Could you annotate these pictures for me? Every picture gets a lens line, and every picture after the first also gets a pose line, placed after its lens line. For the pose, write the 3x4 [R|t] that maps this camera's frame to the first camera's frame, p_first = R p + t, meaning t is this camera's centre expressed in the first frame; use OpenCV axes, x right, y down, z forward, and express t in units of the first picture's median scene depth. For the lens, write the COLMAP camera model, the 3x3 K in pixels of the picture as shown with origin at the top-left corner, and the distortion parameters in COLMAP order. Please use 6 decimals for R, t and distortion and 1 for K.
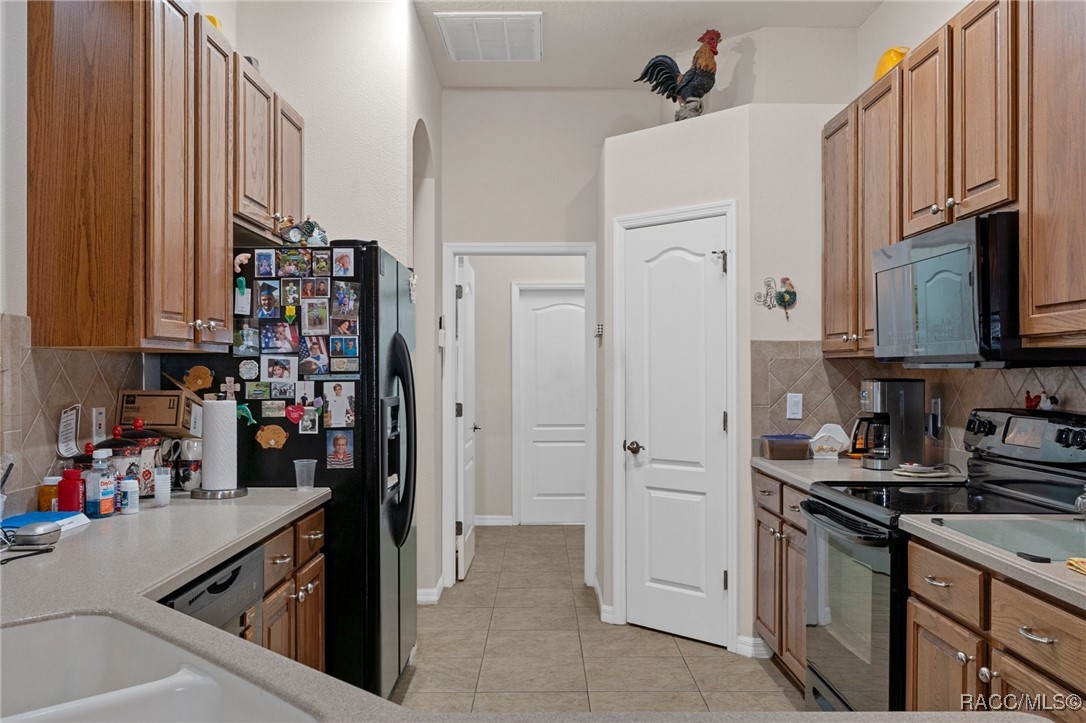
lens RADIAL K [[914.7, 0, 532.9], [0, 914.7, 365.2], [0, 0, 1]] dist [-0.004153, -0.004798]
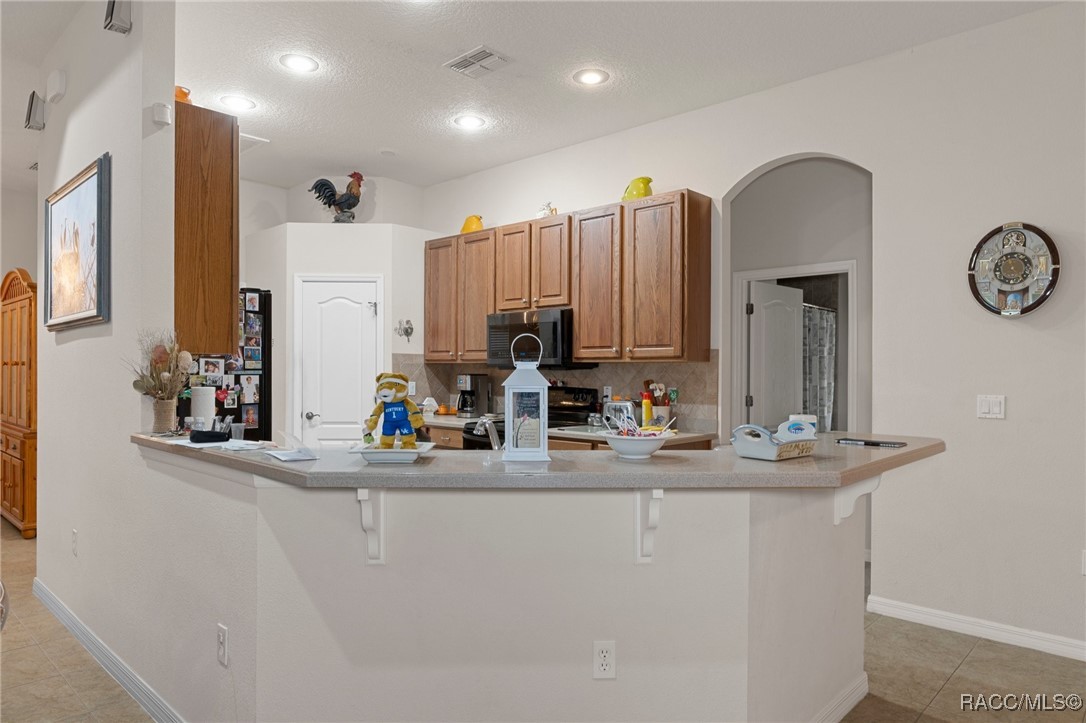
lens RADIAL K [[696.8, 0, 537.4], [0, 696.8, 366.3], [0, 0, 1]] dist [0.002031, -0.001262]
pose [[0.685050, 0.009740, 0.728431, -0.763777], [-0.011330, 0.999932, -0.002715, -0.000195], [-0.728408, -0.006393, 0.685114, -0.221846]]
